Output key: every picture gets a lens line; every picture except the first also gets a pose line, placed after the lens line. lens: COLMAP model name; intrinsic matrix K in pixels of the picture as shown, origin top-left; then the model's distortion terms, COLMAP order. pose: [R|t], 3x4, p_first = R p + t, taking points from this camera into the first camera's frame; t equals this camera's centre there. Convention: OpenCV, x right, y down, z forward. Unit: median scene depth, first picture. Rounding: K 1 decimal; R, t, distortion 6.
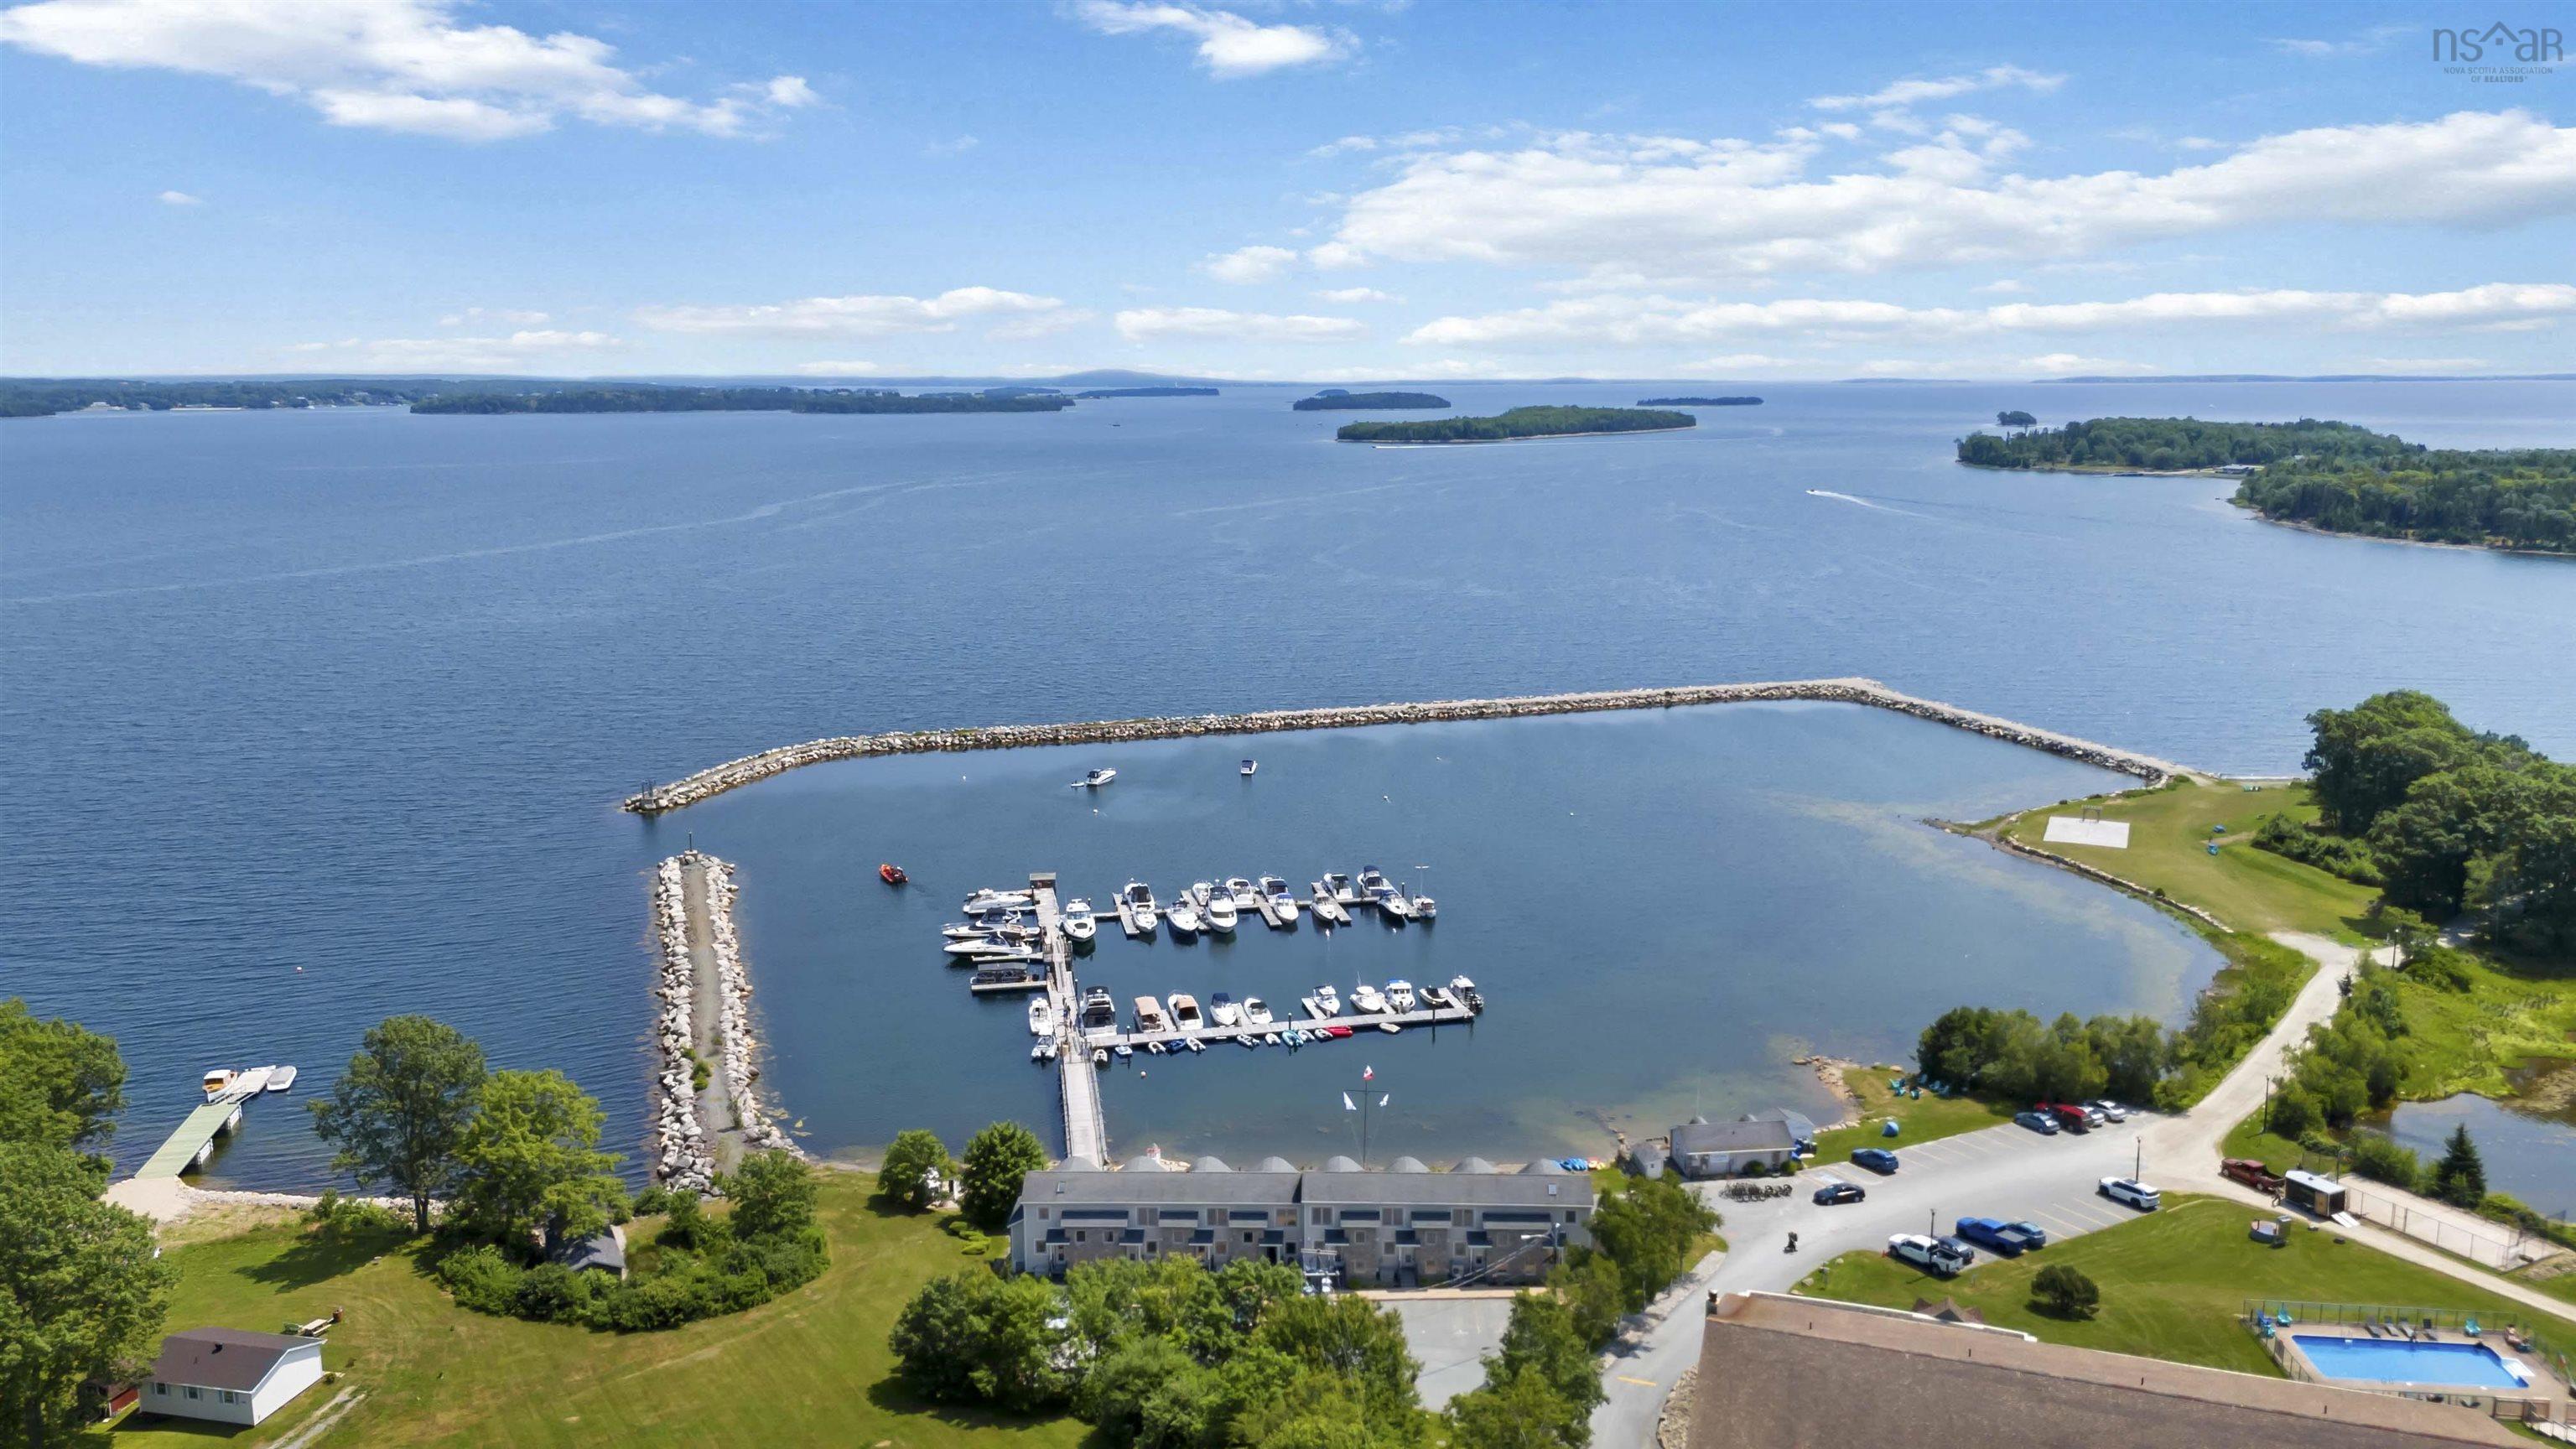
lens RADIAL K [[1885.5, 0, 1293.7], [0, 1885.5, 729.5], [0, 0, 1]] dist [0.078265, -0.067075]
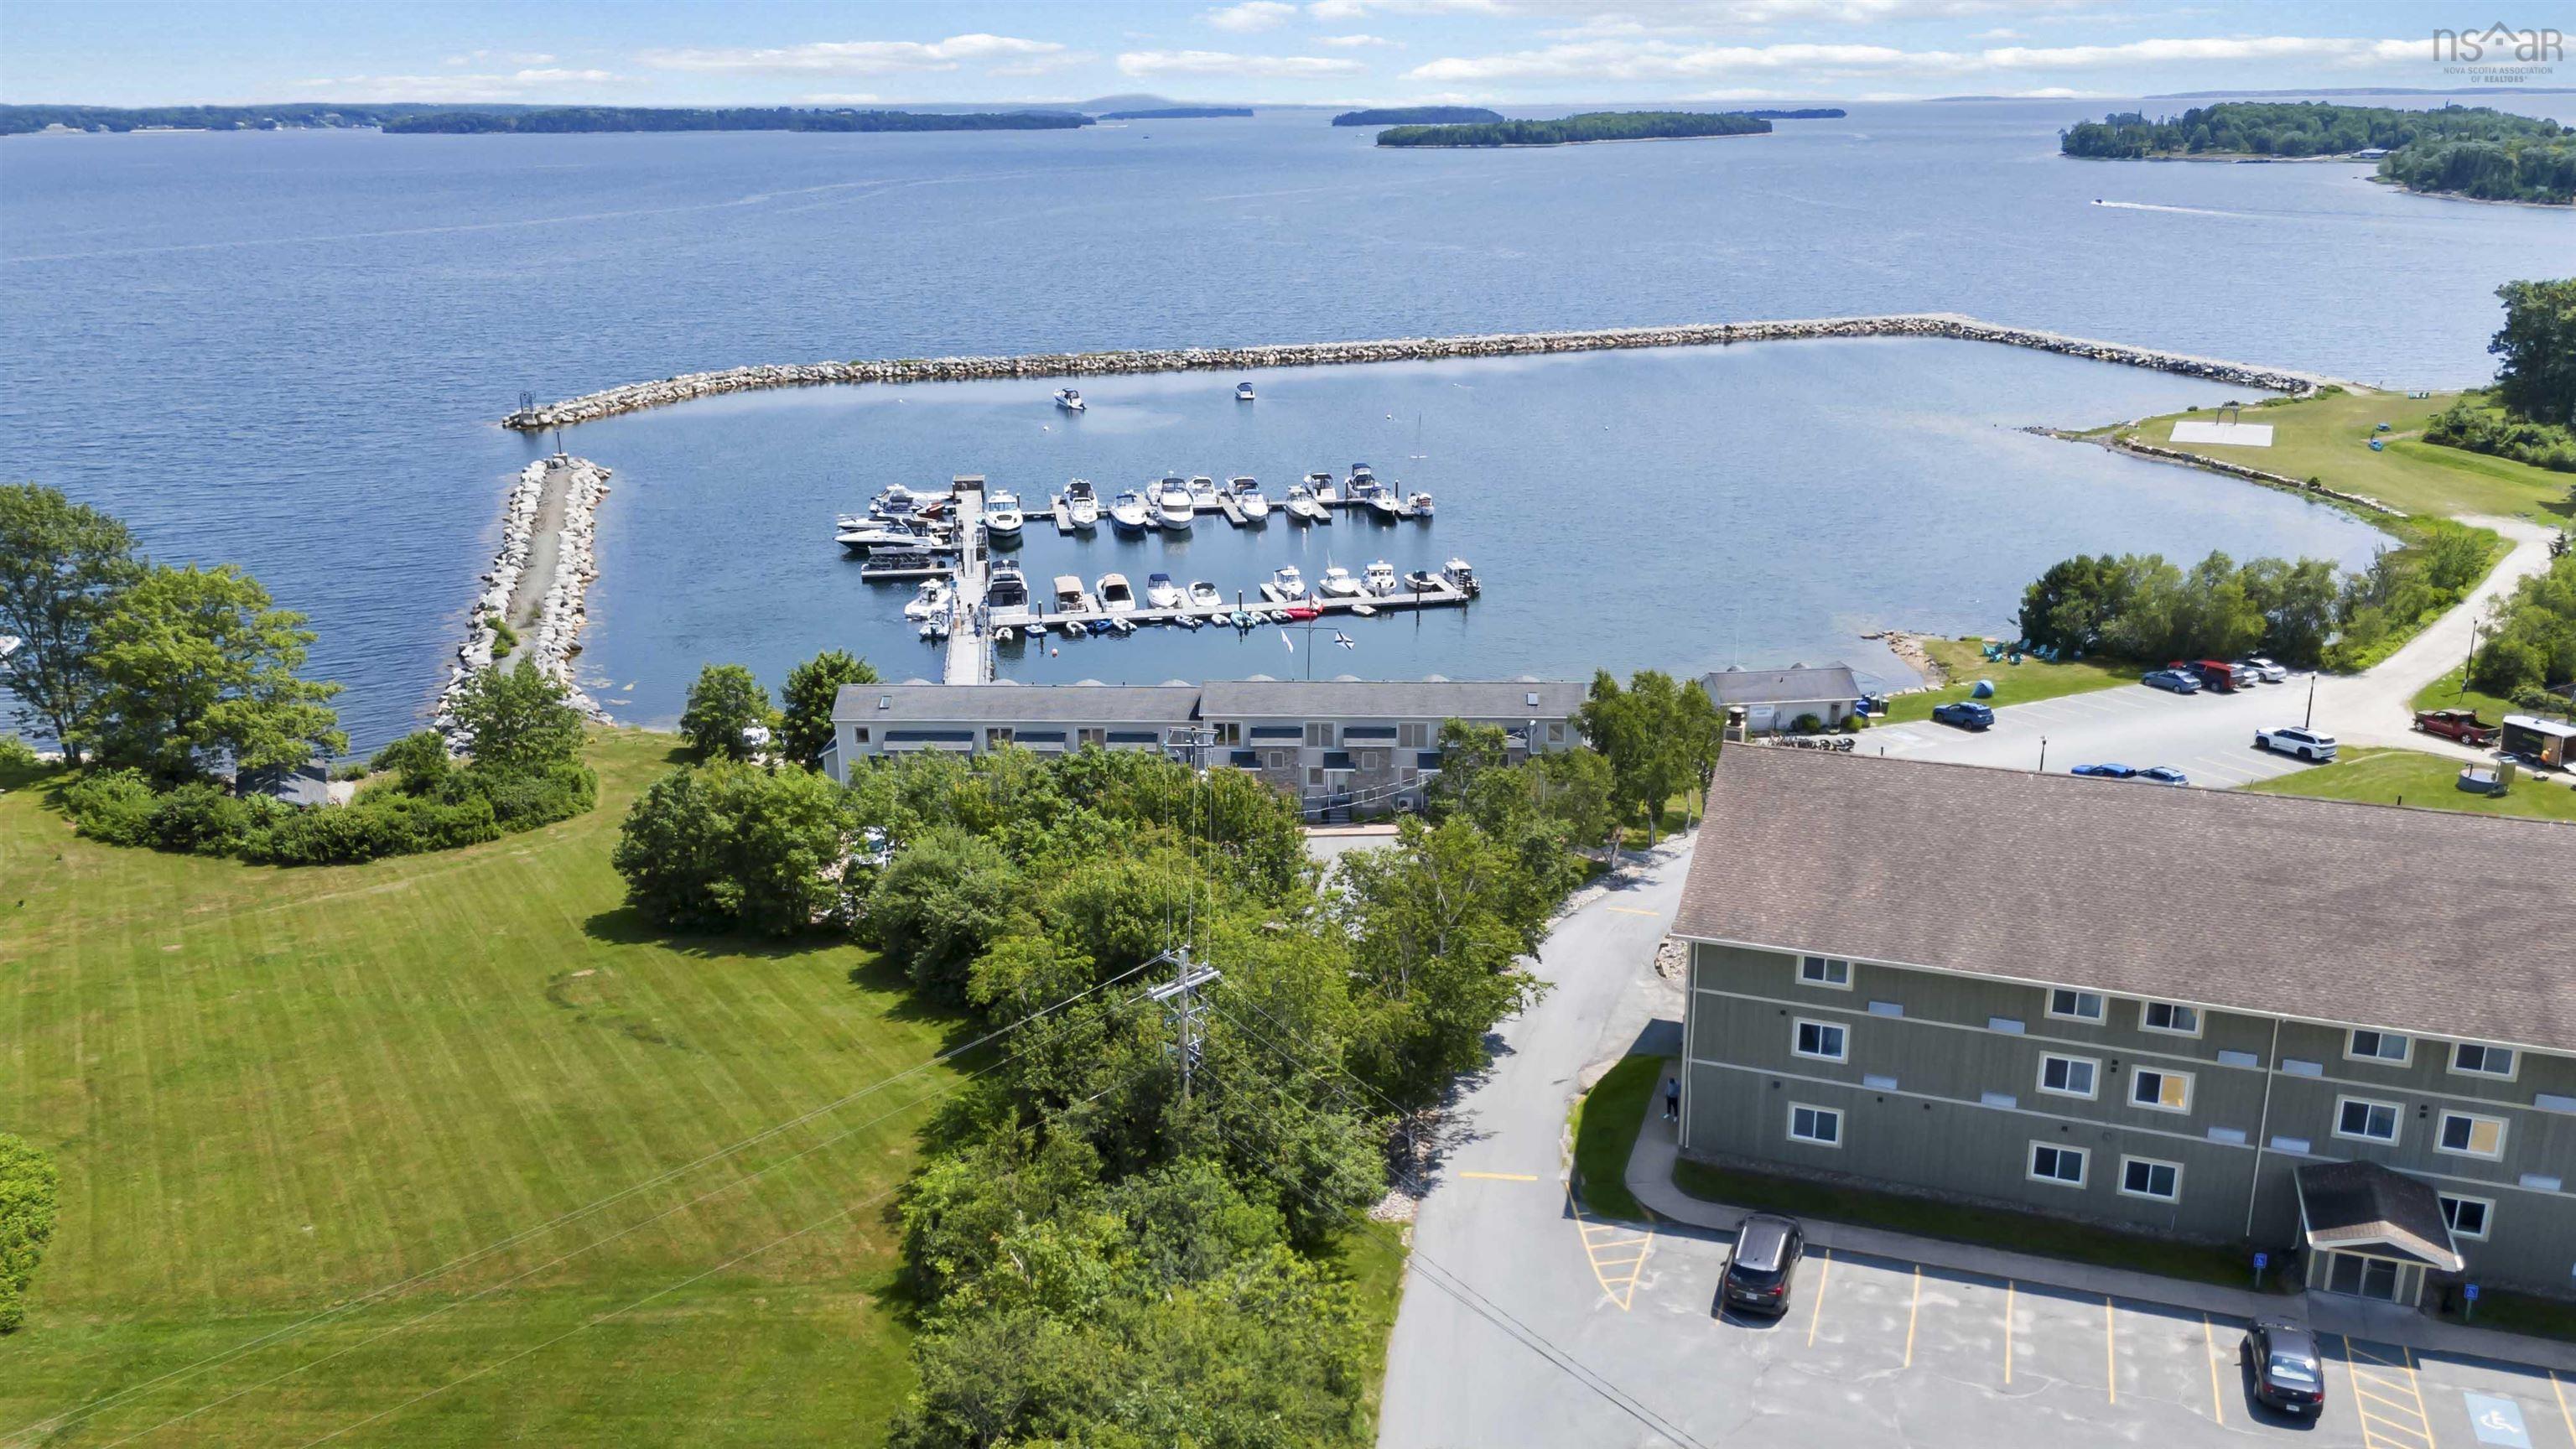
lens RADIAL K [[1970.5, 0, 1294.1], [0, 1970.5, 728.8], [0, 0, 1]] dist [0.079171, -0.077597]
pose [[0.999777, 0.000245, -0.021138, 0.036460], [0.002305, 0.992707, 0.120532, 0.100253], [0.021013, -0.120554, 0.992484, 0.140086]]
